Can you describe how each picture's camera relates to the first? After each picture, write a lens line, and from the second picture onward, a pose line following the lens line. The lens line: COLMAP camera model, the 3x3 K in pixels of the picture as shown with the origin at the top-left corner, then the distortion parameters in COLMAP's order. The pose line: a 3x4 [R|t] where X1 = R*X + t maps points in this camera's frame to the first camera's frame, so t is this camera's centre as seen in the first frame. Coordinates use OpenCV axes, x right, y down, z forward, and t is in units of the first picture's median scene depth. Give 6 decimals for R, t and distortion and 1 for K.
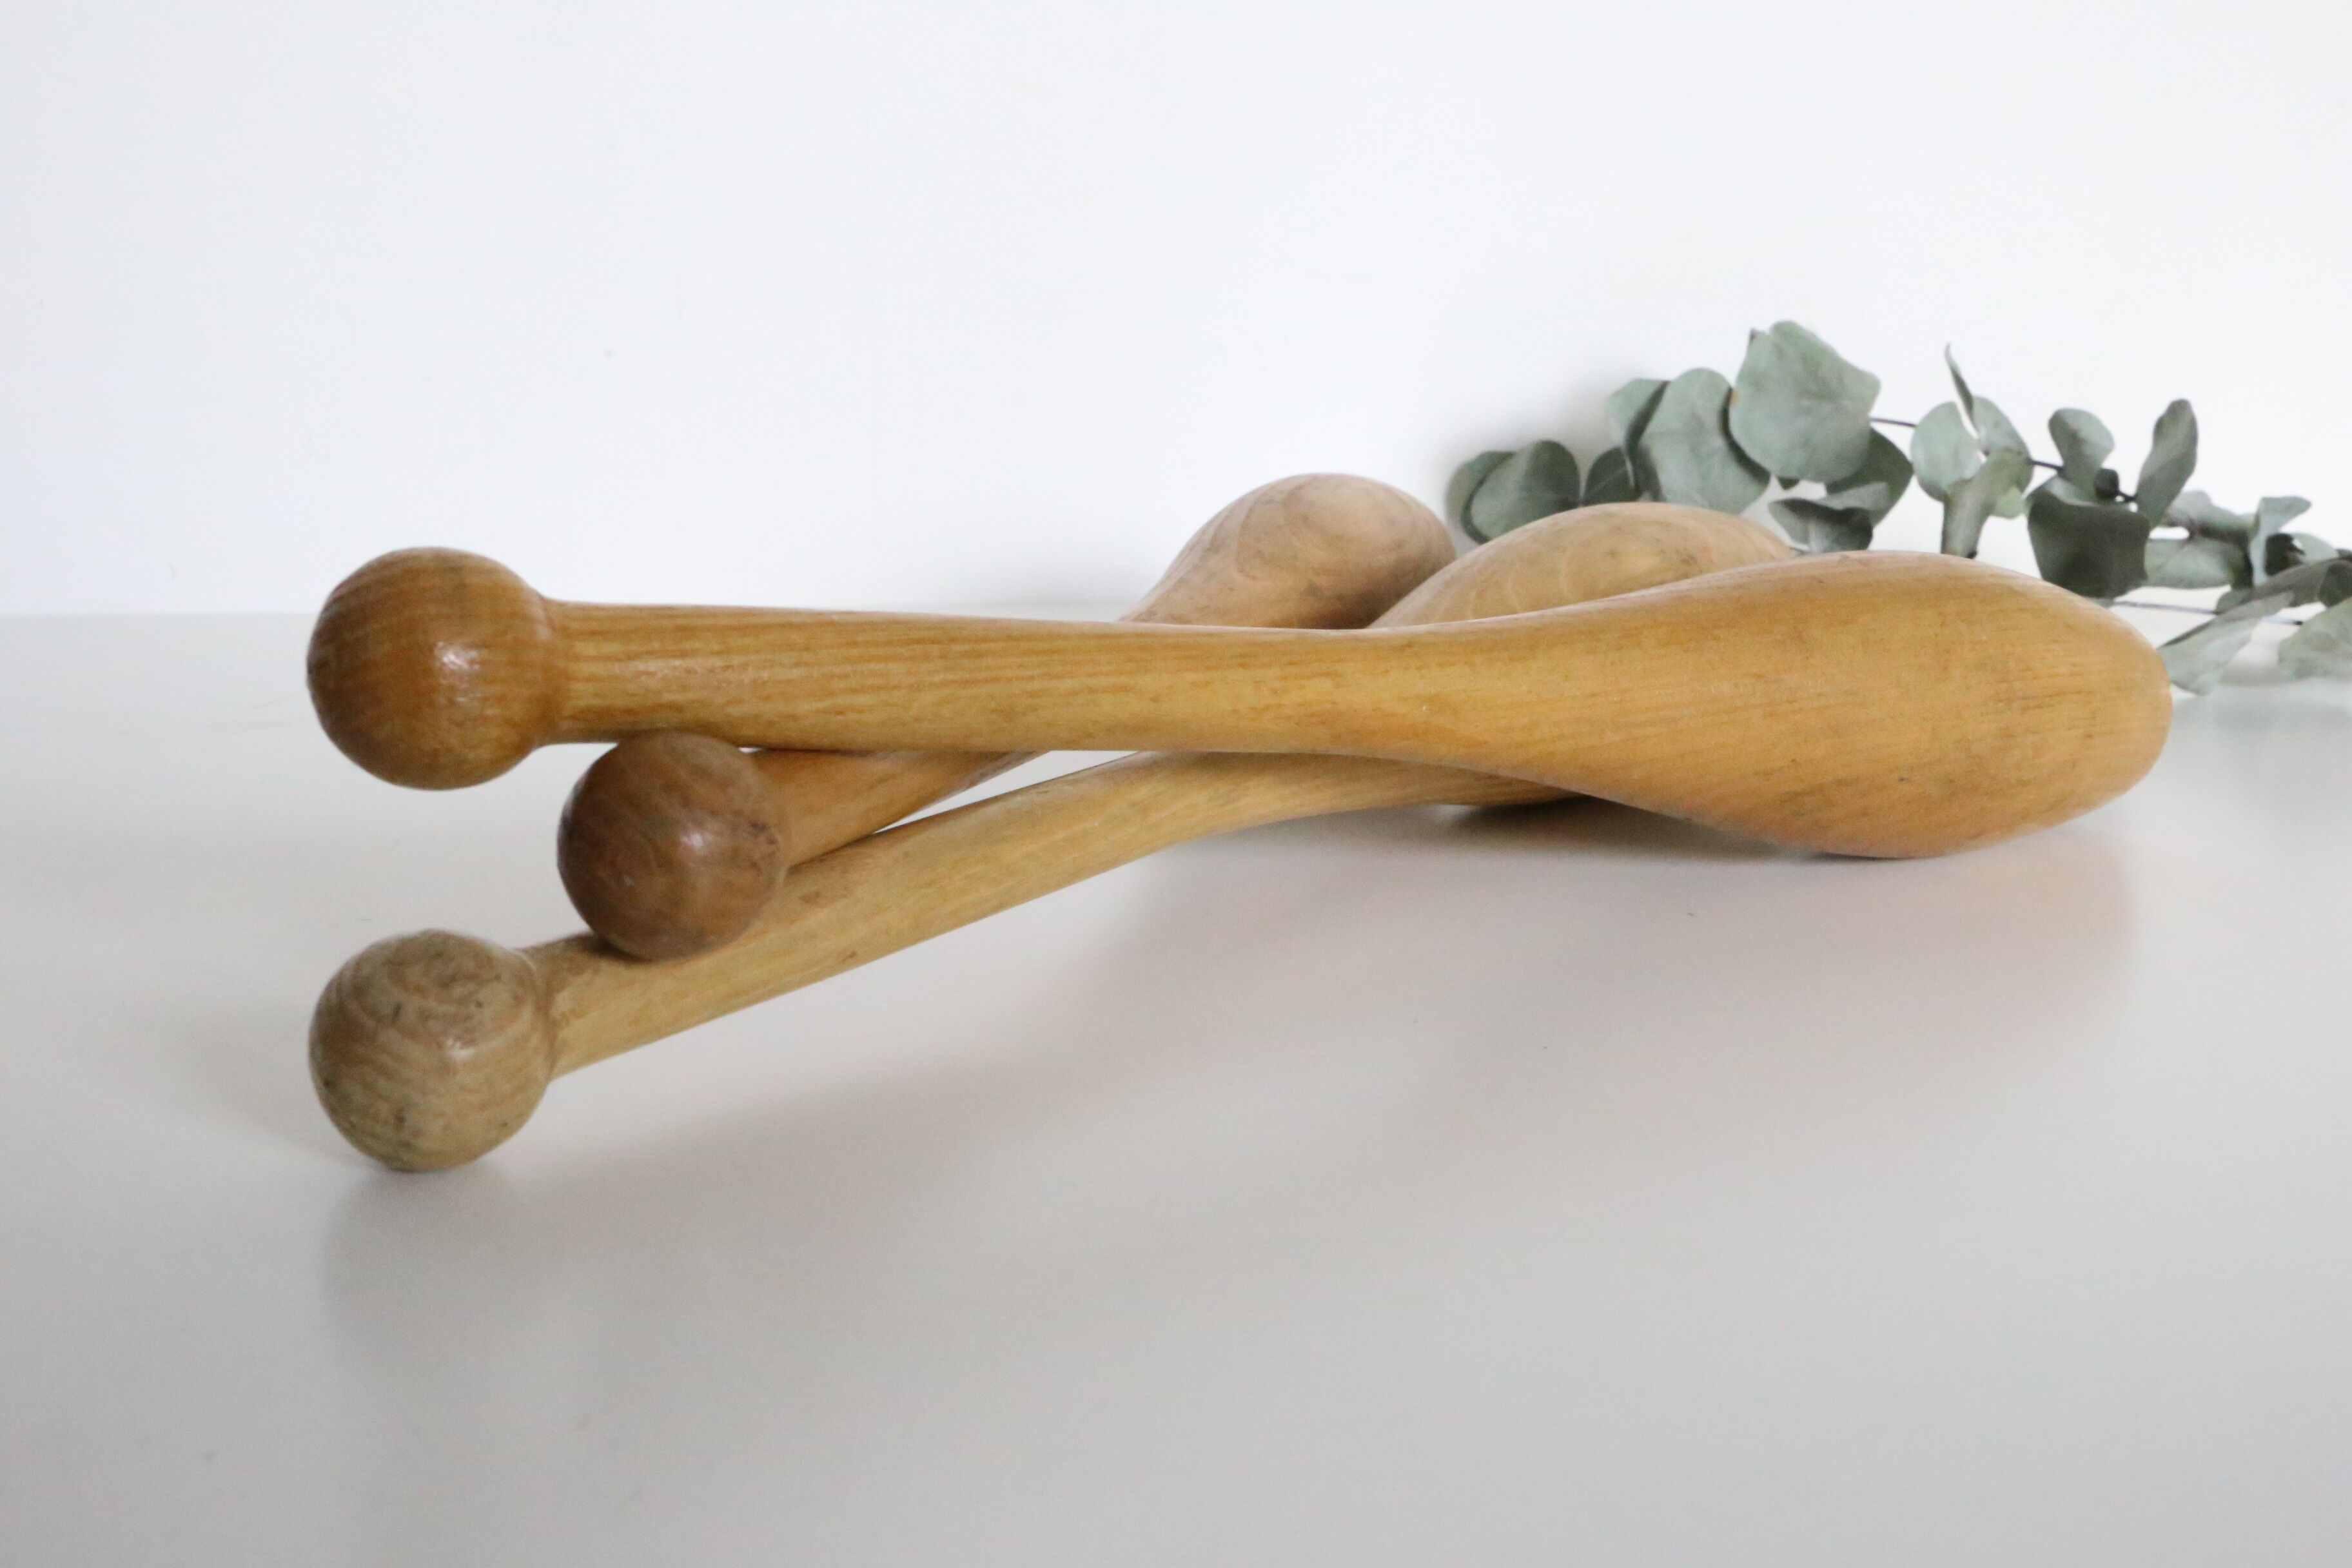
lens RADIAL K [[2537.8, 0, 1187.0], [0, 2537.8, 772.2], [0, 0, 1]] dist [-0.057022, 0.000000]
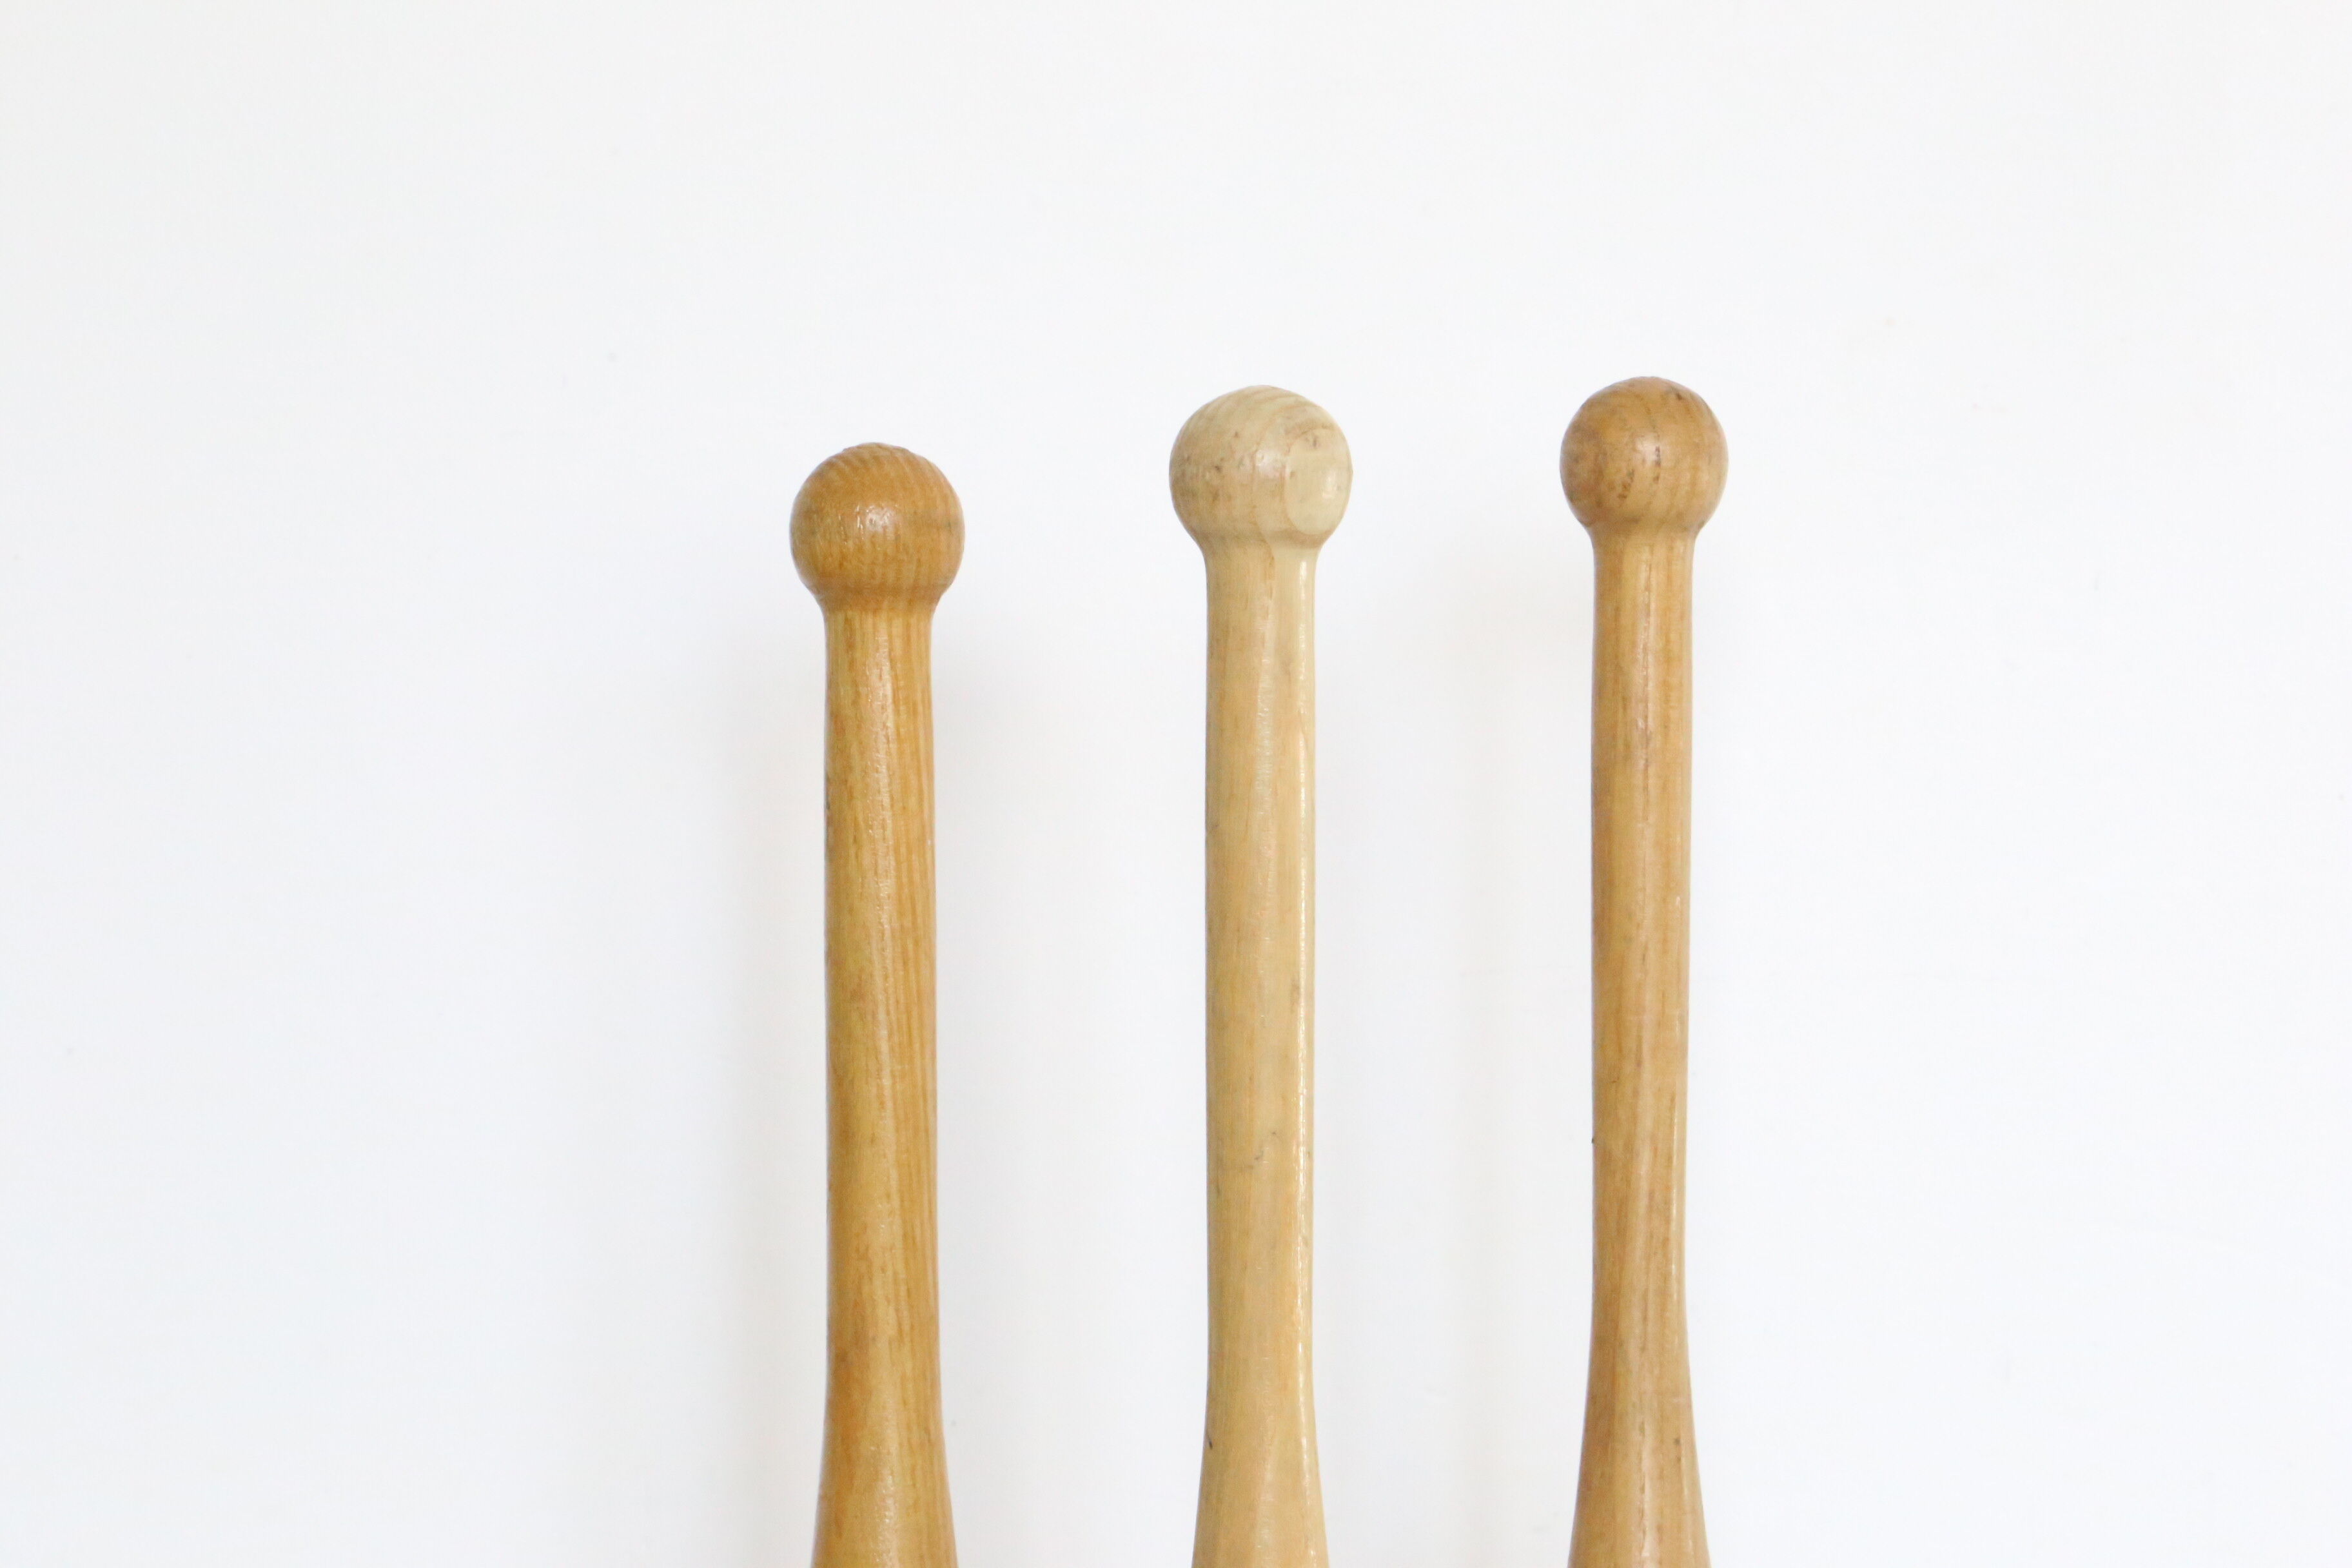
lens RADIAL K [[6700.0, 0, 1171.3], [0, 6700.0, 856.7], [0, 0, 1]] dist [0.477419, 0.000000]
pose [[0.082906, 0.827867, -0.554763, 1.721208], [-0.991600, 0.013075, -0.128677, 0.248253], [-0.099274, 0.560771, 0.821998, -1.753061]]
